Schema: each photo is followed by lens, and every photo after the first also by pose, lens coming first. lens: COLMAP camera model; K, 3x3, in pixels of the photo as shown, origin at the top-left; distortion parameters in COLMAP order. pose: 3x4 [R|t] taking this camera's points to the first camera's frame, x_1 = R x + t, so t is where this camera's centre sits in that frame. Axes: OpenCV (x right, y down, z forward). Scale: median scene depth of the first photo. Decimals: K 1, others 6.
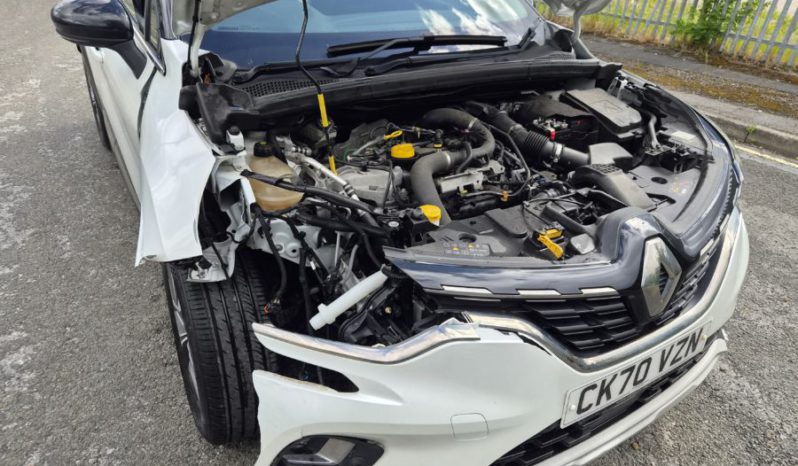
lens RADIAL K [[538.4, 0, 401.7], [0, 538.4, 230.7], [0, 0, 1]] dist [0.066540, -0.057579]
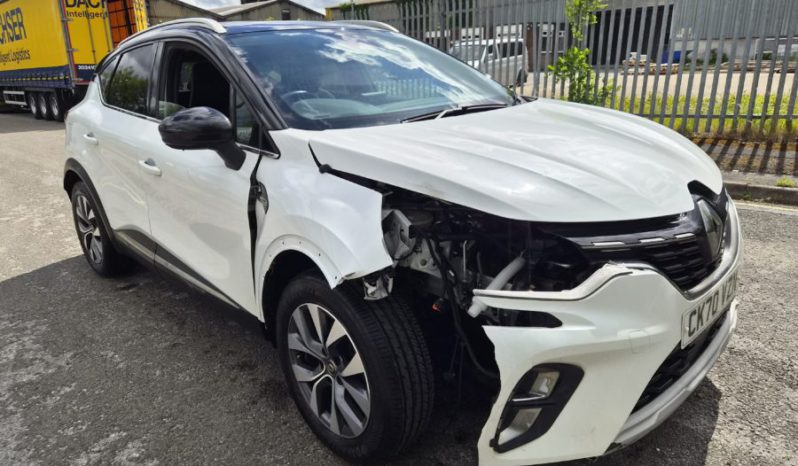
lens RADIAL K [[539.1, 0, 391.9], [0, 539.1, 229.7], [0, 0, 1]] dist [0.068030, -0.056767]
pose [[0.970778, -0.158143, 0.180503, -0.503248], [0.192734, 0.961925, -0.193790, 0.181272], [-0.142984, 0.222916, 0.964295, -0.203833]]
